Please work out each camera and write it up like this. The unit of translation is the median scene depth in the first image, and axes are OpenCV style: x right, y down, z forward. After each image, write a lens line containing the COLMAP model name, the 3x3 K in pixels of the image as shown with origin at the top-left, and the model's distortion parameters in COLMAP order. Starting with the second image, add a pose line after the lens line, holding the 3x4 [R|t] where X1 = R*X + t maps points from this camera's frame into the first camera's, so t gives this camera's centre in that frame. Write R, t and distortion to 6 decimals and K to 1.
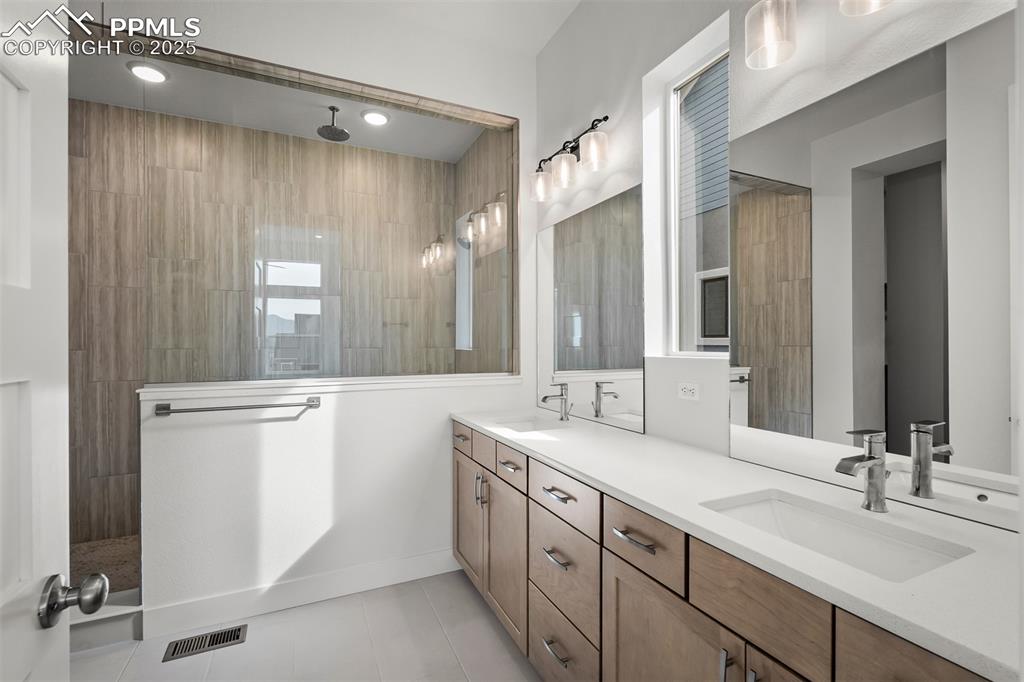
lens RADIAL K [[456.7, 0, 515.2], [0, 456.7, 344.3], [0, 0, 1]] dist [0.000029, -0.001155]
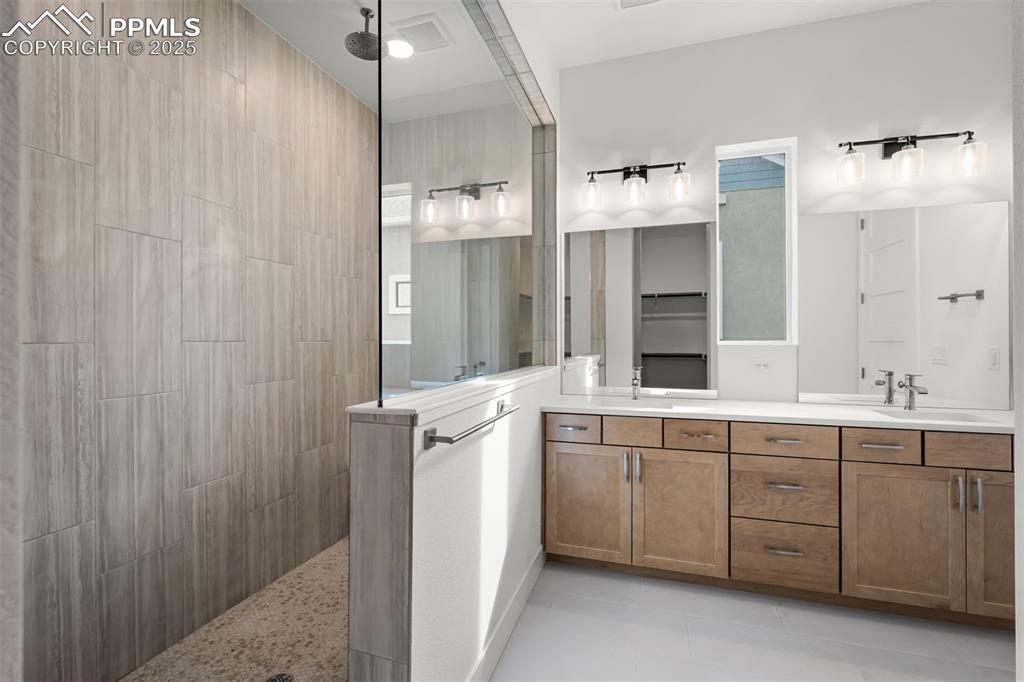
lens RADIAL K [[456.7, 0, 518.4], [0, 456.7, 333.9], [0, 0, 1]] dist [0.000029, -0.001155]
pose [[0.671496, 0.008322, 0.740961, -0.754325], [0.000155, 0.999935, -0.011371, 0.005610], [-0.741008, 0.007751, 0.671452, 0.323611]]
